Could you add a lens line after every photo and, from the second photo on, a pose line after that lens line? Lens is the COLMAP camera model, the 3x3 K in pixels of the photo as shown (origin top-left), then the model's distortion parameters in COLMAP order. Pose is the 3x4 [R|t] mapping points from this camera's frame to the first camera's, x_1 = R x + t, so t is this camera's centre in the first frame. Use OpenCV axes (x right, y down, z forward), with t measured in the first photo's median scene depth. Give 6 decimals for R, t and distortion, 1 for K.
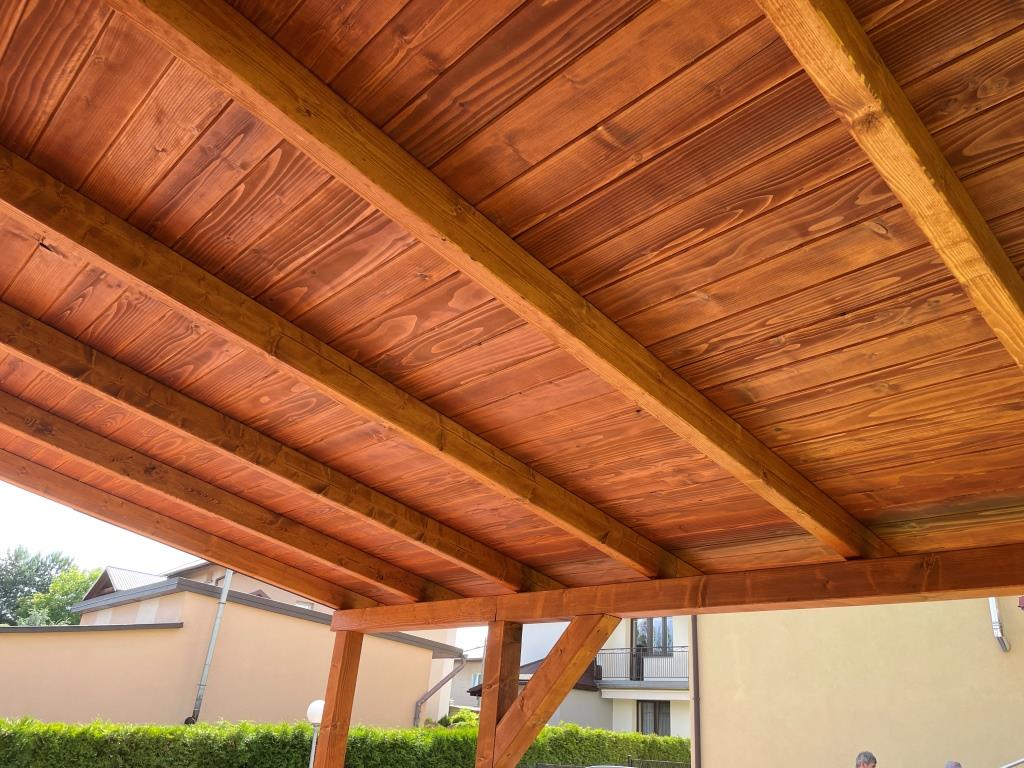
lens RADIAL K [[778.7, 0, 512.0], [0, 778.7, 384.0], [0, 0, 1]] dist [0.091553, -0.128584]
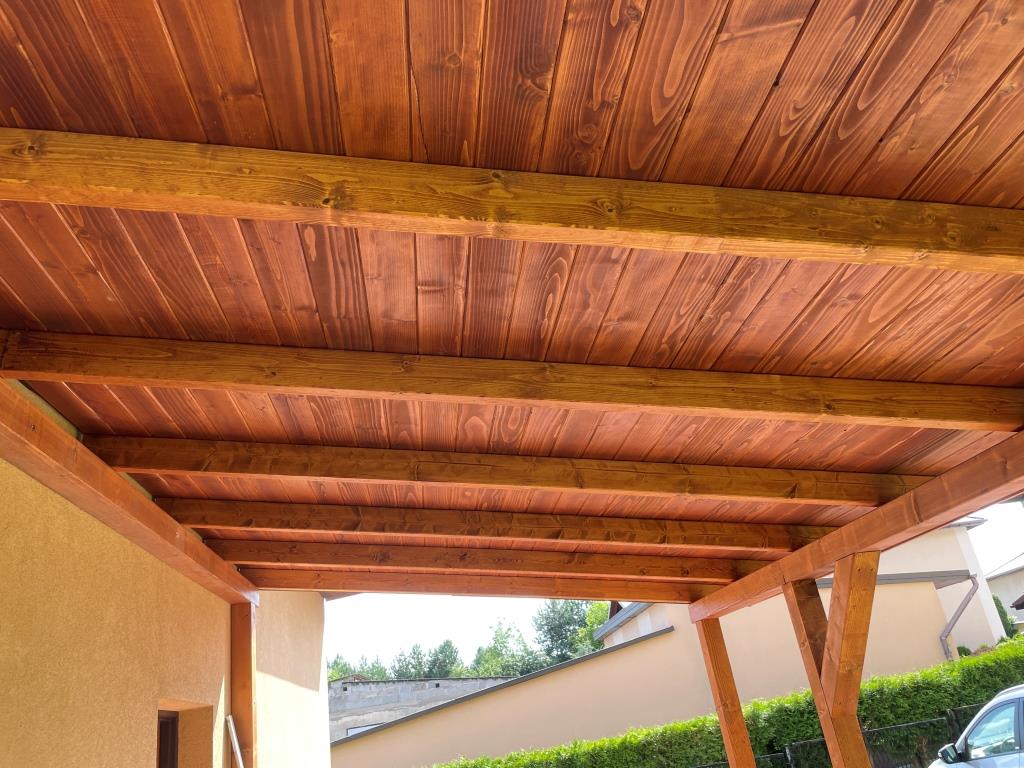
lens RADIAL K [[778.7, 0, 512.0], [0, 778.7, 384.0], [0, 0, 1]] dist [0.091553, -0.128584]
pose [[0.766712, -0.418570, -0.486777, 0.336138], [0.433026, 0.896955, -0.089224, 0.002778], [0.473963, -0.142378, 0.868958, -0.039090]]
